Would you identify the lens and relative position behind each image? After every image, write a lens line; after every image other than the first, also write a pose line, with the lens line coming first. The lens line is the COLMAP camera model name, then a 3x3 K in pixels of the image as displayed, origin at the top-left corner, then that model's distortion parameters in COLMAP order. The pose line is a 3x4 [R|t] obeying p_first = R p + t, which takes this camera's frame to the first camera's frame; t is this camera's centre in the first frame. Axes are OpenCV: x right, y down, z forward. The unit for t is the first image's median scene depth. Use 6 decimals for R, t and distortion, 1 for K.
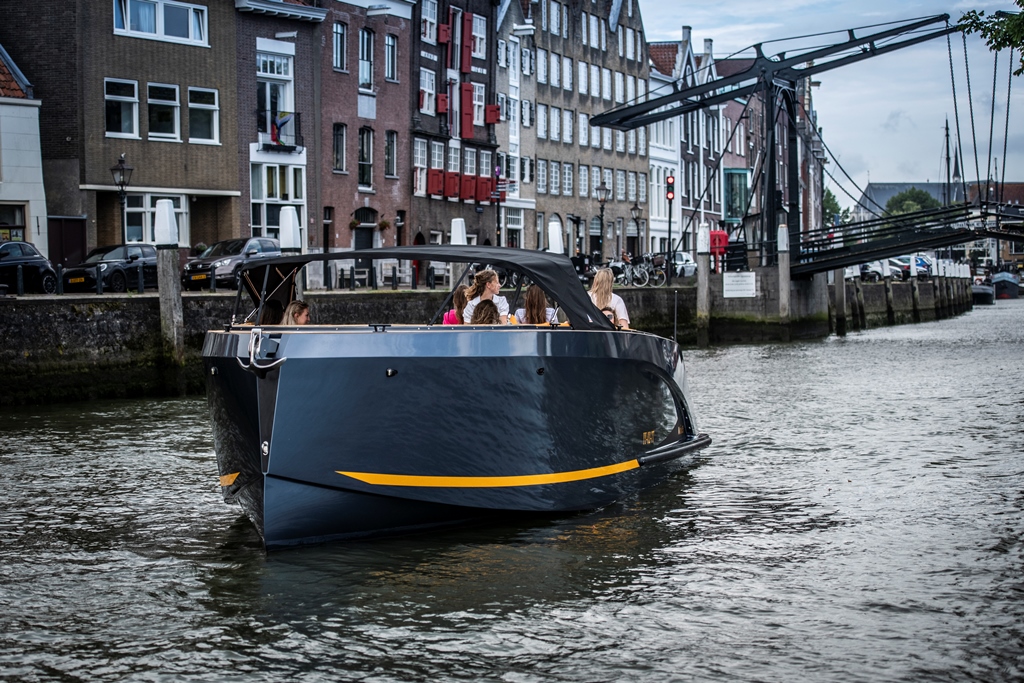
lens RADIAL K [[2201.7, 0, 514.0], [0, 2201.7, 341.4], [0, 0, 1]] dist [-0.059166, 0.000000]
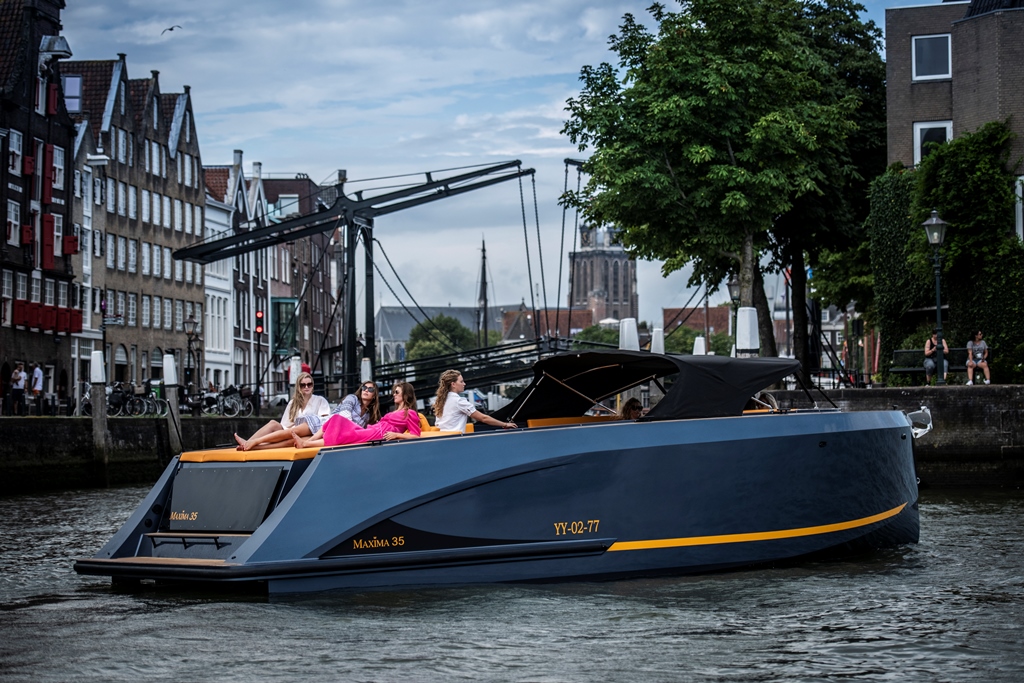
lens RADIAL K [[2691.1, 0, 511.8], [0, 2691.1, 339.4], [0, 0, 1]] dist [0.025759, 0.000000]
pose [[0.977648, 0.011382, 0.209942, -0.064069], [0.000854, 0.998310, -0.058101, 0.010002], [-0.210248, 0.056982, 0.975986, -0.215133]]
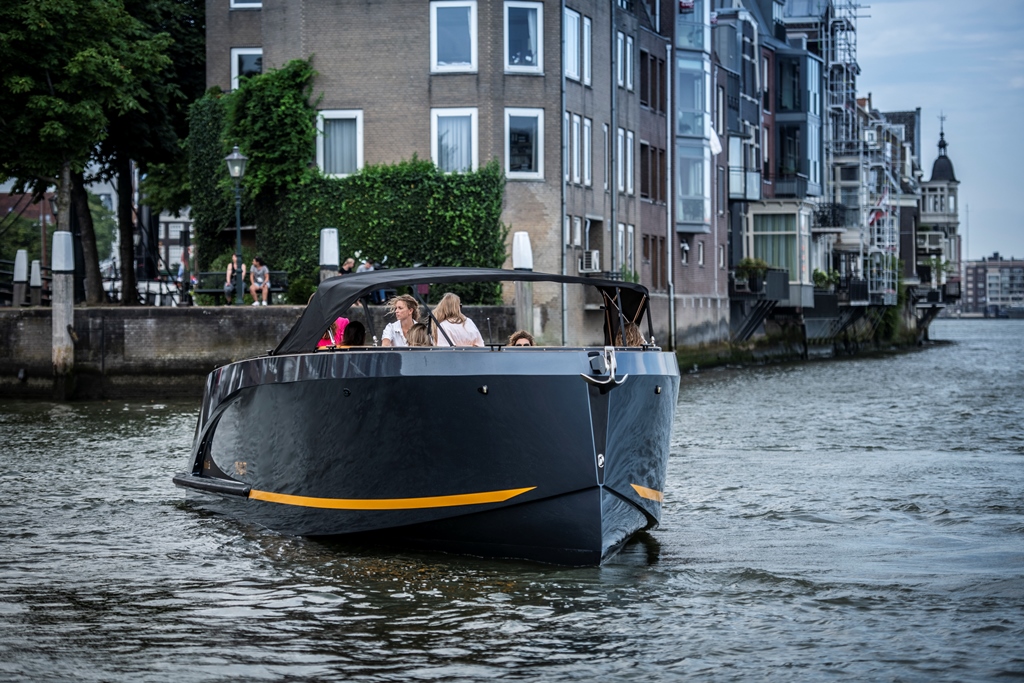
lens RADIAL K [[3327.8, 0, 503.1], [0, 3327.8, 338.7], [0, 0, 1]] dist [0.307741, 0.000000]
pose [[0.913398, 0.010381, 0.406936, -0.120414], [-0.001356, 0.999747, -0.022461, 0.012006], [-0.407066, 0.019964, 0.913181, -0.429290]]
